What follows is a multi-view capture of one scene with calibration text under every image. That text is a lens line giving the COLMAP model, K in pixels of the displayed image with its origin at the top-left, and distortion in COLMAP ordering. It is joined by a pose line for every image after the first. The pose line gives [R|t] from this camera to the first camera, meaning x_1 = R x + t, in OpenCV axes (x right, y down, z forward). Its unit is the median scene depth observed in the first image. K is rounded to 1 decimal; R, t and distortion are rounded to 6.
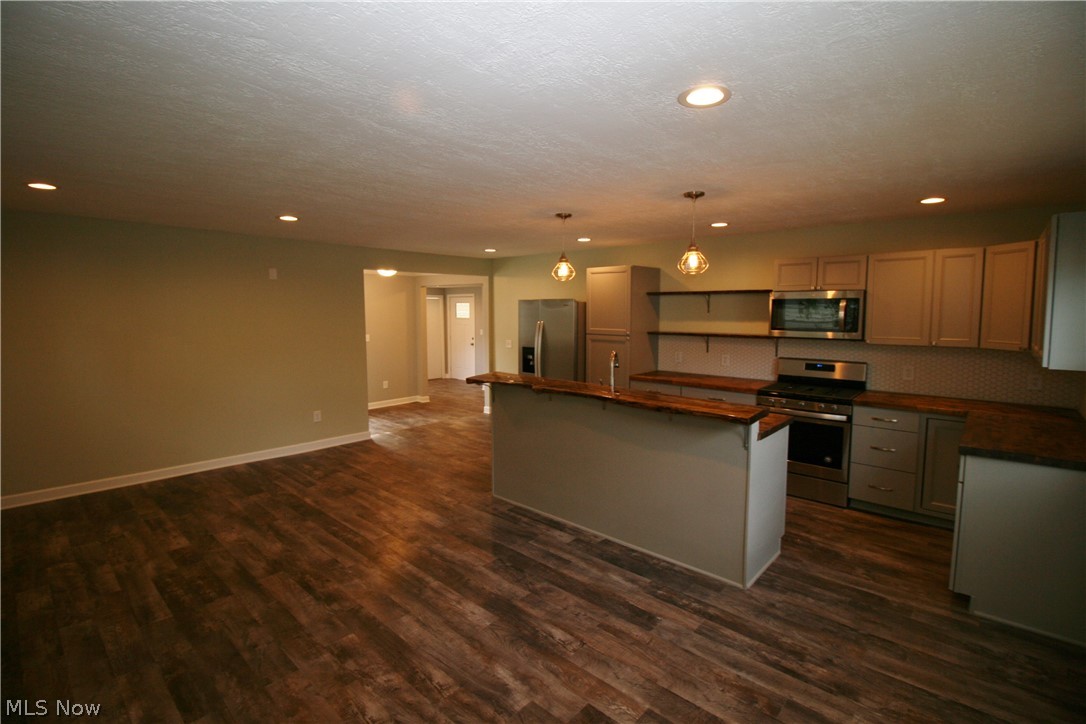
lens RADIAL K [[505.4, 0, 546.6], [0, 505.4, 353.7], [0, 0, 1]] dist [-0.000396, -0.013665]
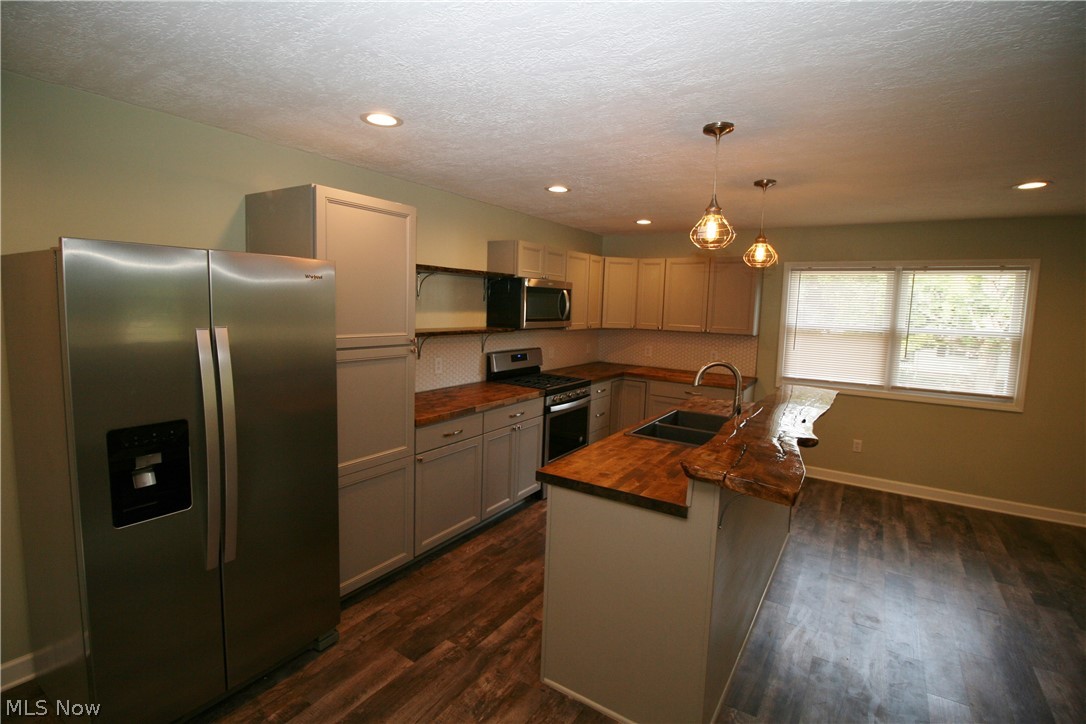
lens RADIAL K [[505.4, 0, 546.6], [0, 505.4, 353.7], [0, 0, 1]] dist [-0.000396, -0.013665]
pose [[-0.154404, -0.106440, 0.982258, -0.540892], [0.055984, 0.991640, 0.116257, -0.115643], [-0.986420, 0.072941, -0.147154, 1.390315]]
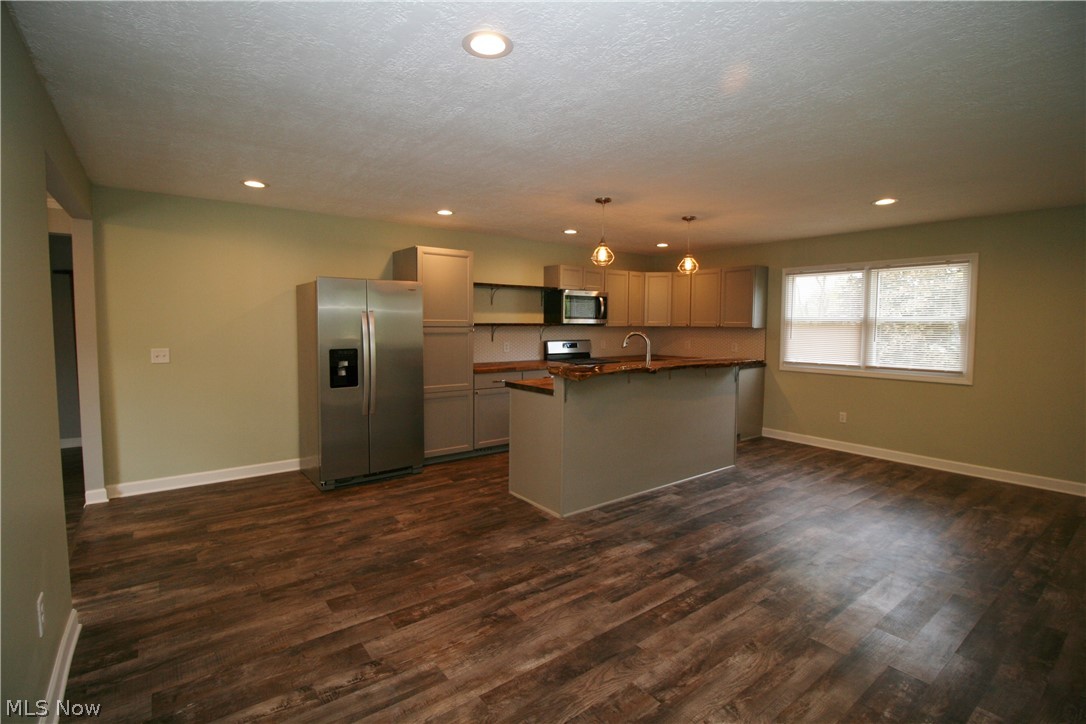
lens RADIAL K [[505.4, 0, 546.6], [0, 505.4, 353.7], [0, 0, 1]] dist [-0.000396, -0.013665]
pose [[0.181906, -0.063009, 0.981295, -1.078727], [0.080122, 0.995576, 0.049073, -0.030468], [-0.980046, 0.069697, 0.186149, 1.025336]]
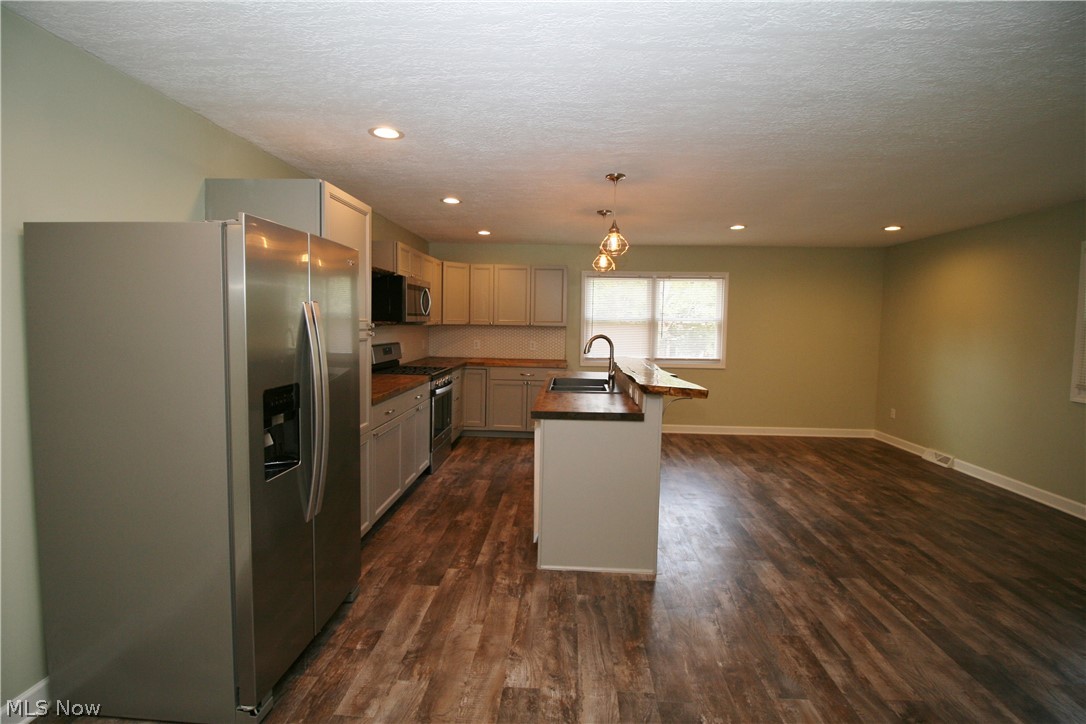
lens RADIAL K [[505.4, 0, 546.6], [0, 505.4, 353.7], [0, 0, 1]] dist [-0.000396, -0.013665]
pose [[-0.631857, -0.064963, 0.772358, -0.602477], [0.049373, 0.991084, 0.123752, -0.102320], [-0.773511, 0.116327, -0.623016, 1.779472]]
